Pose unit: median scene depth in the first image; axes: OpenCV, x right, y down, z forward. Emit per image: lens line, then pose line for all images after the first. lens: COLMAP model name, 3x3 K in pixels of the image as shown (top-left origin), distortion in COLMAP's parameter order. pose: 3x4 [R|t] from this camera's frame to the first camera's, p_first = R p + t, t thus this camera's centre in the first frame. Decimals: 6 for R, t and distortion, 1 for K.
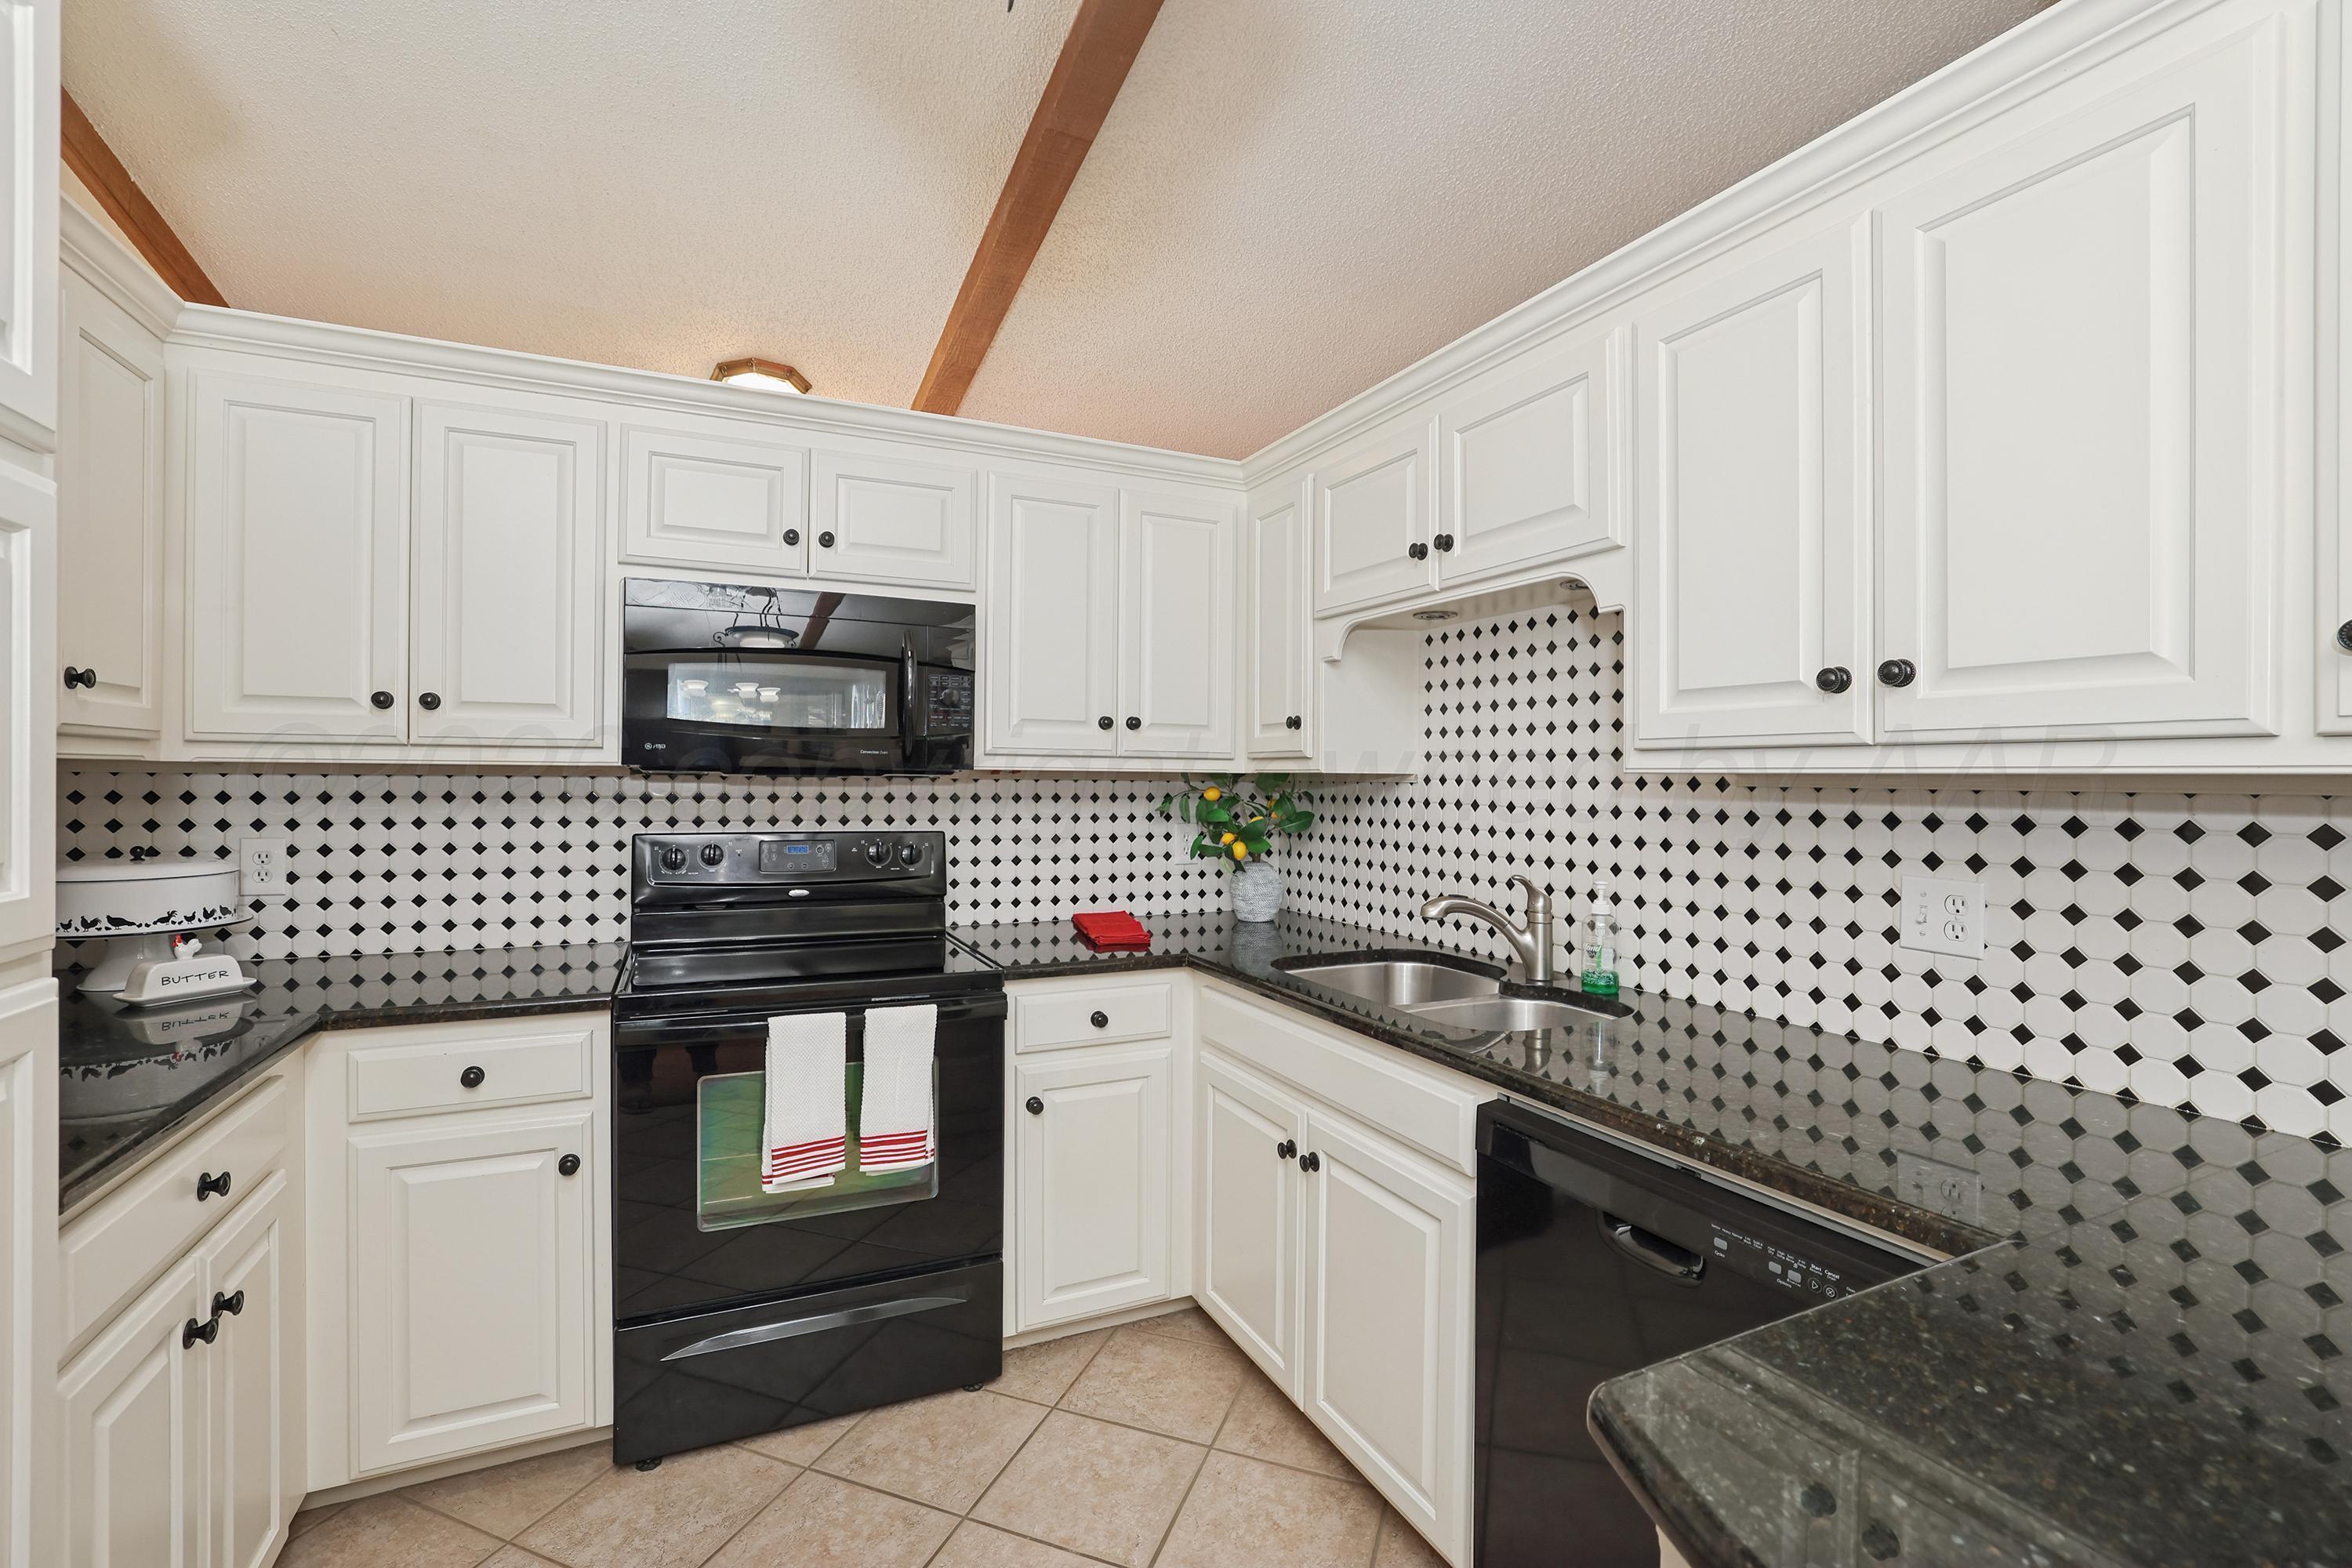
lens RADIAL K [[1029.3, 0, 1166.0], [0, 1029.3, 777.0], [0, 0, 1]] dist [-0.042421, 0.014717]
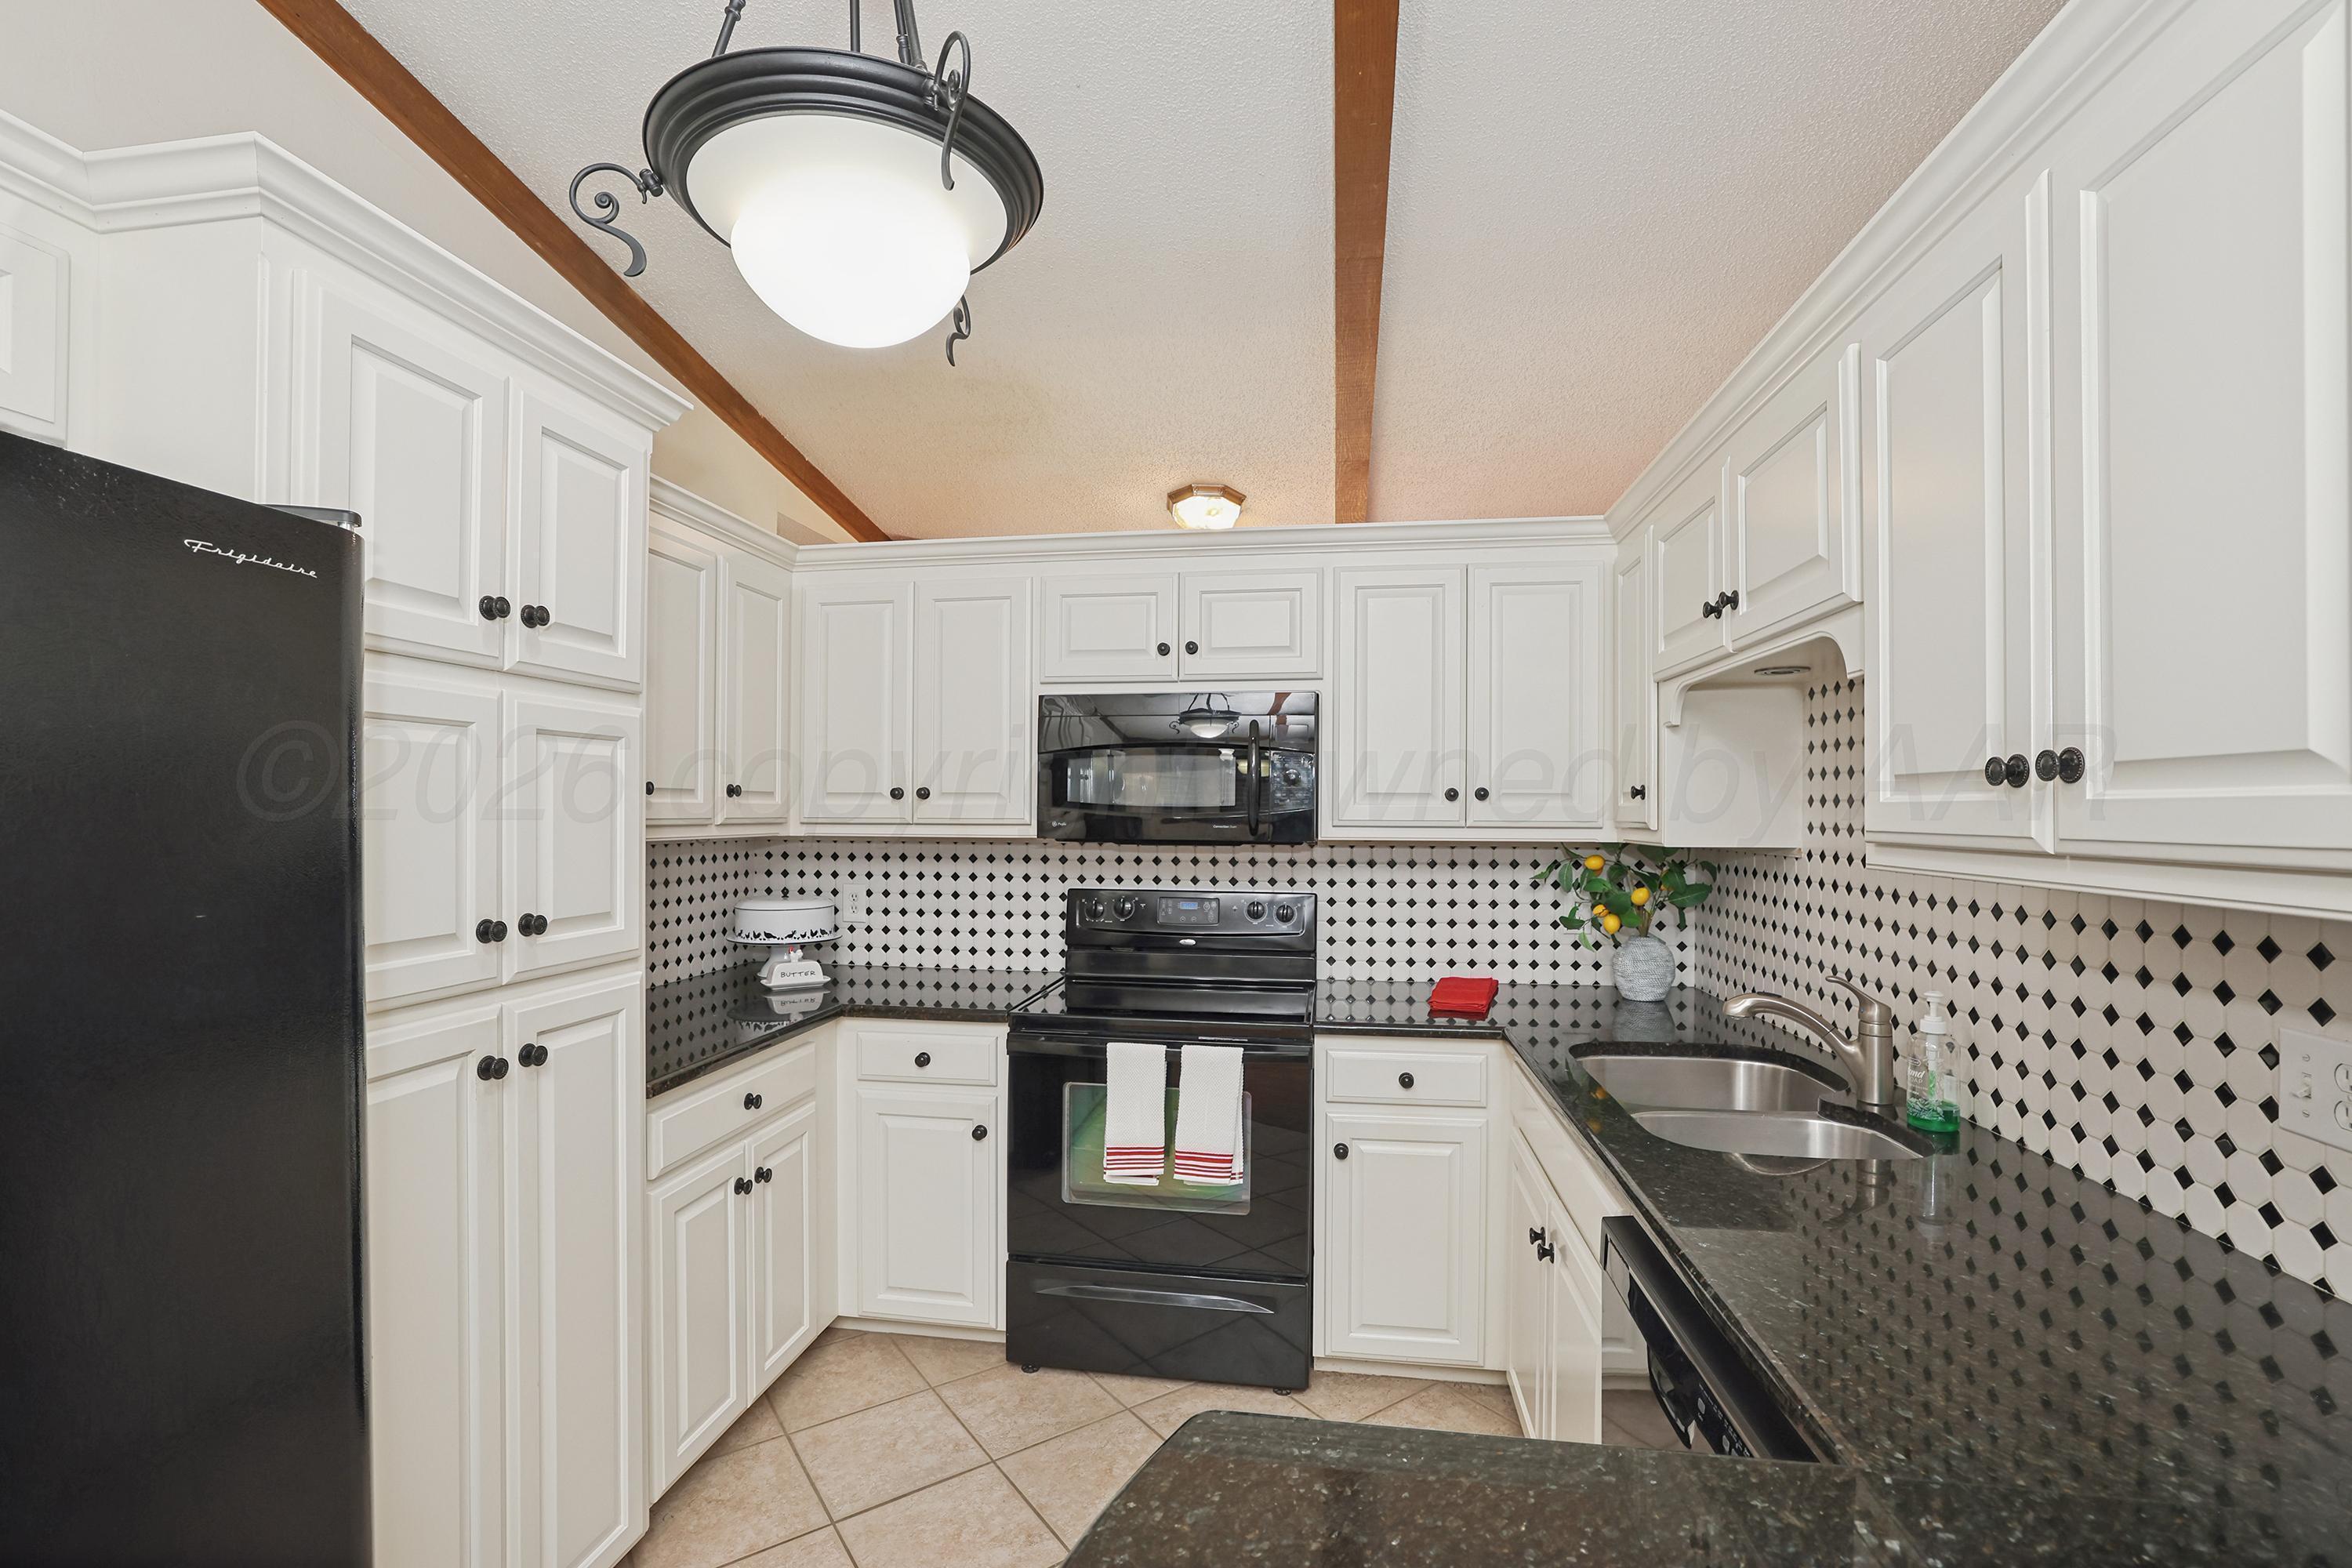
lens RADIAL K [[1029.3, 0, 1162.1], [0, 1029.3, 805.9], [0, 0, 1]] dist [-0.042421, 0.014717]
pose [[0.829835, -0.008374, -0.557946, 0.356544], [0.002965, 0.999939, -0.010597, -0.040391], [0.558001, 0.007140, 0.829810, -0.018293]]
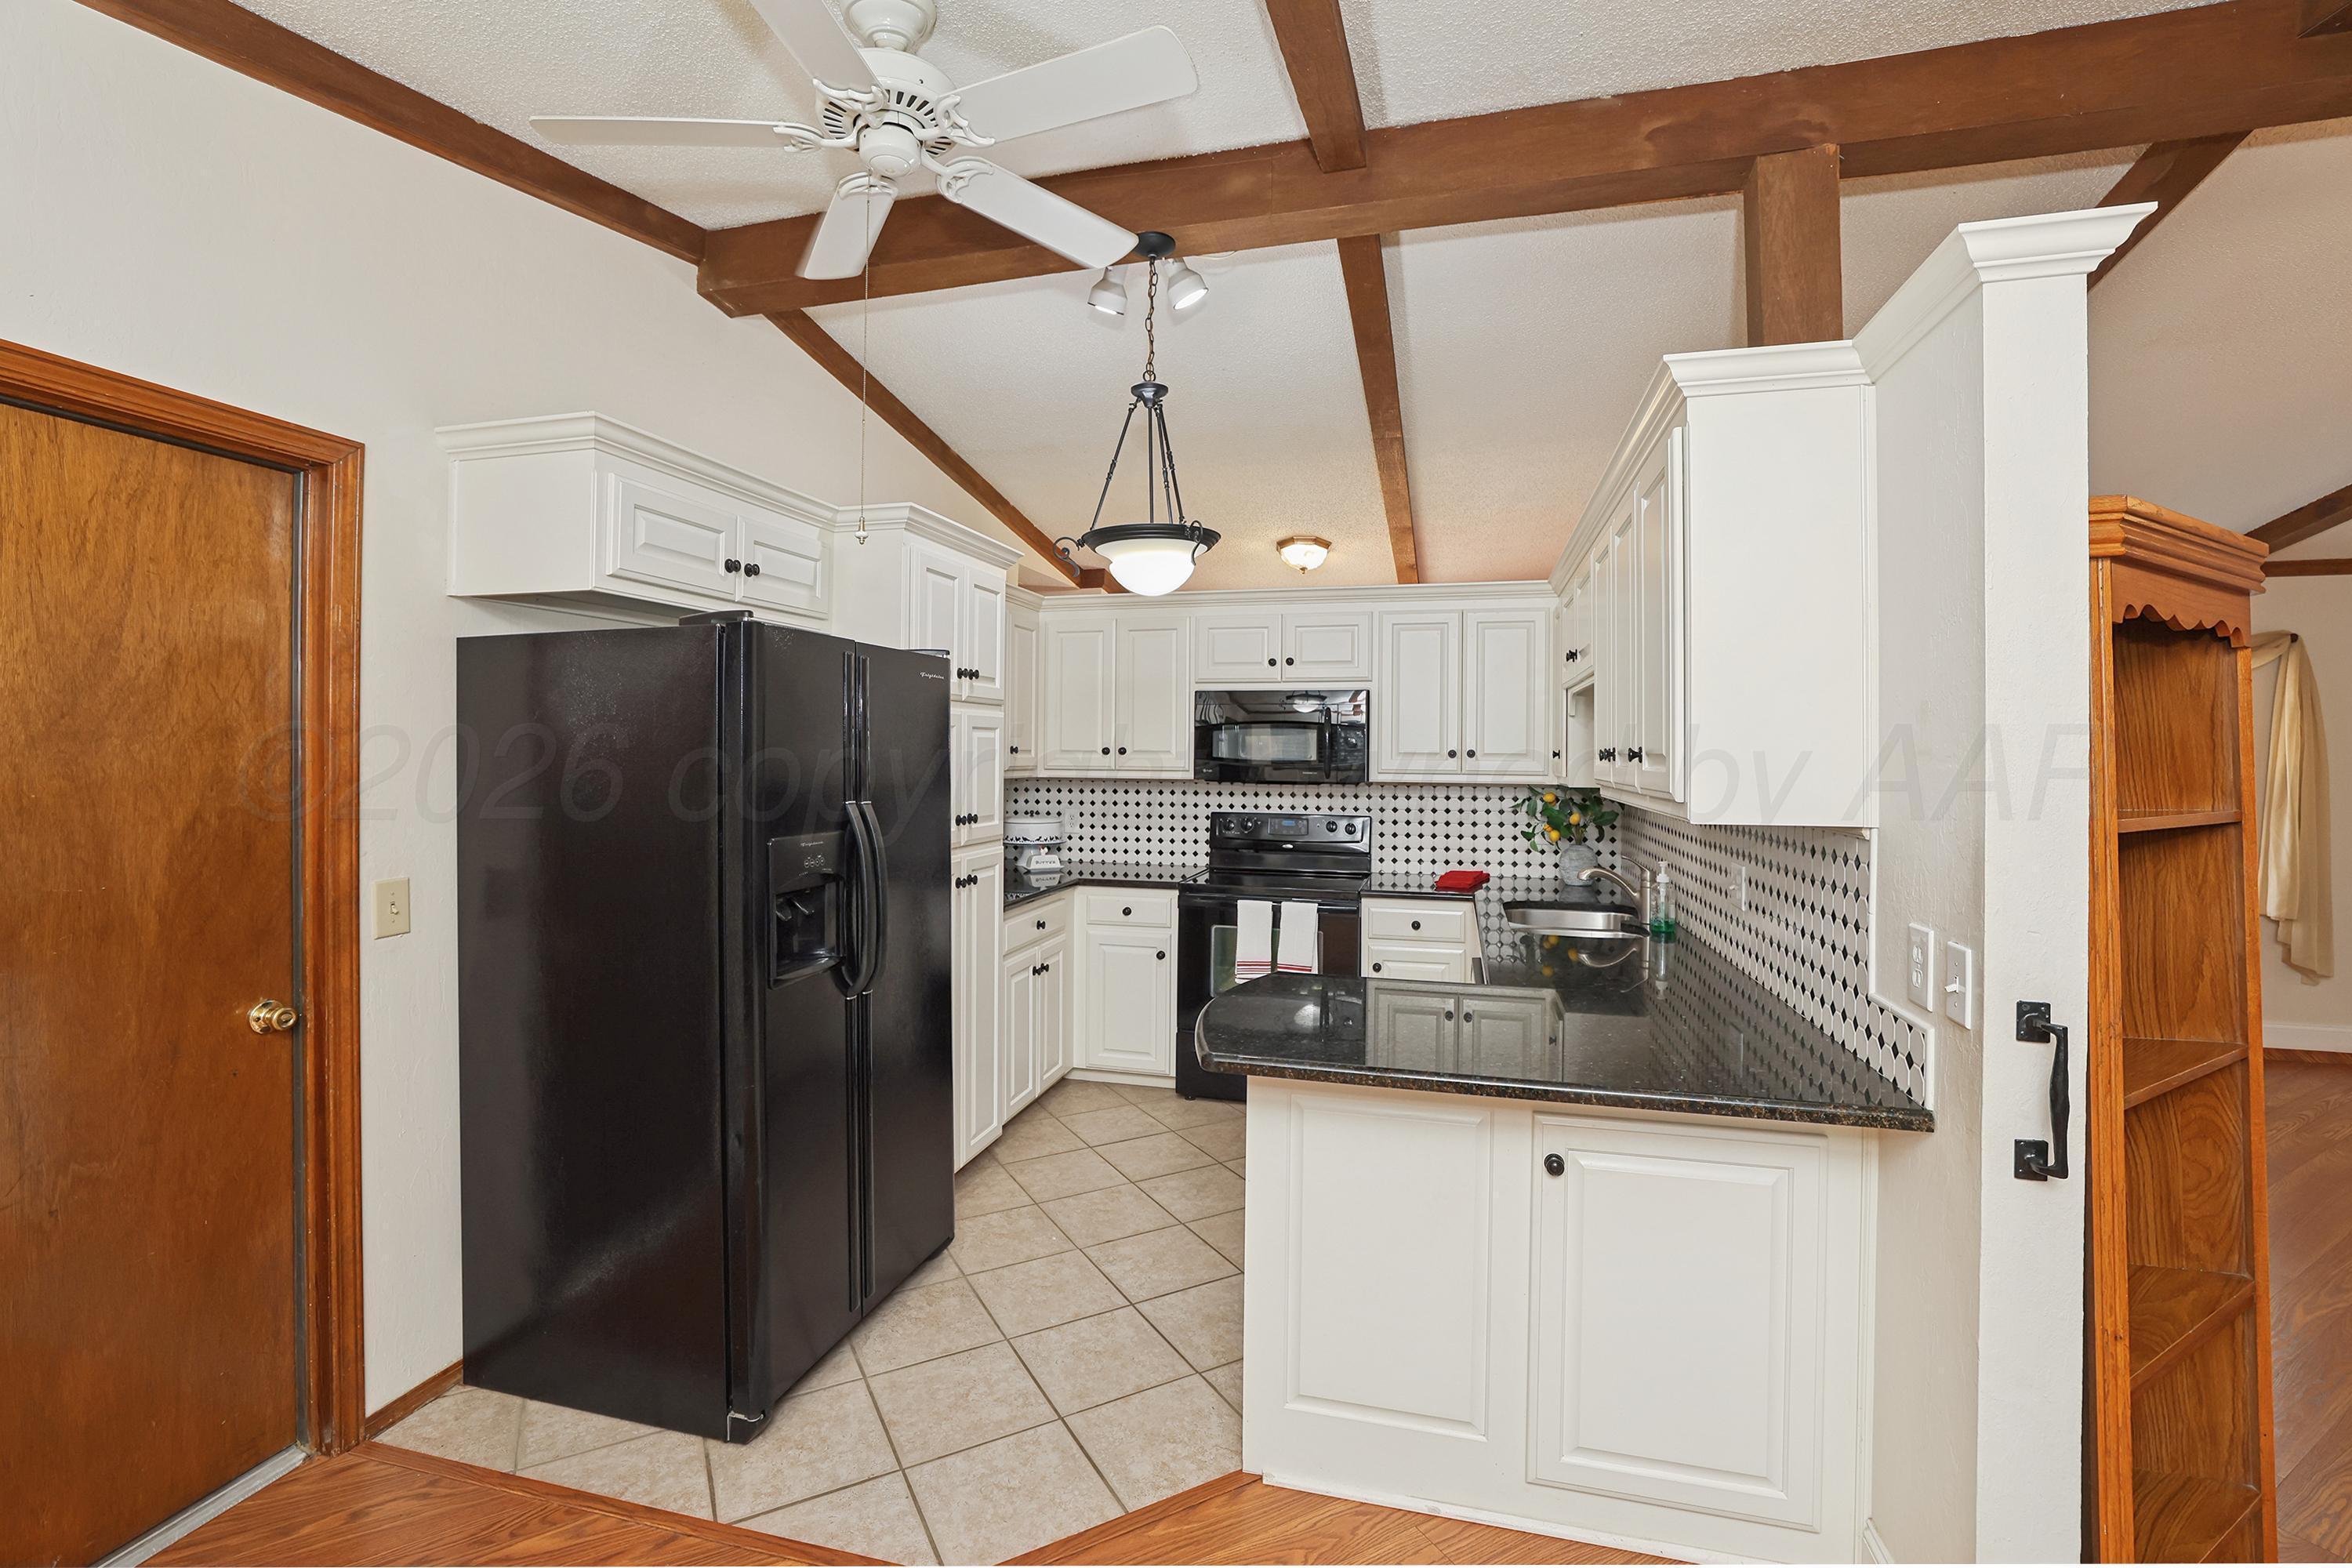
lens RADIAL K [[1029.3, 0, 1176.7], [0, 1029.3, 750.8], [0, 0, 1]] dist [-0.042421, 0.014717]
pose [[0.770543, -0.003995, -0.637376, 0.842376], [-0.000733, 0.999974, -0.007154, -0.058698], [0.637388, 0.005979, 0.770520, -0.711441]]
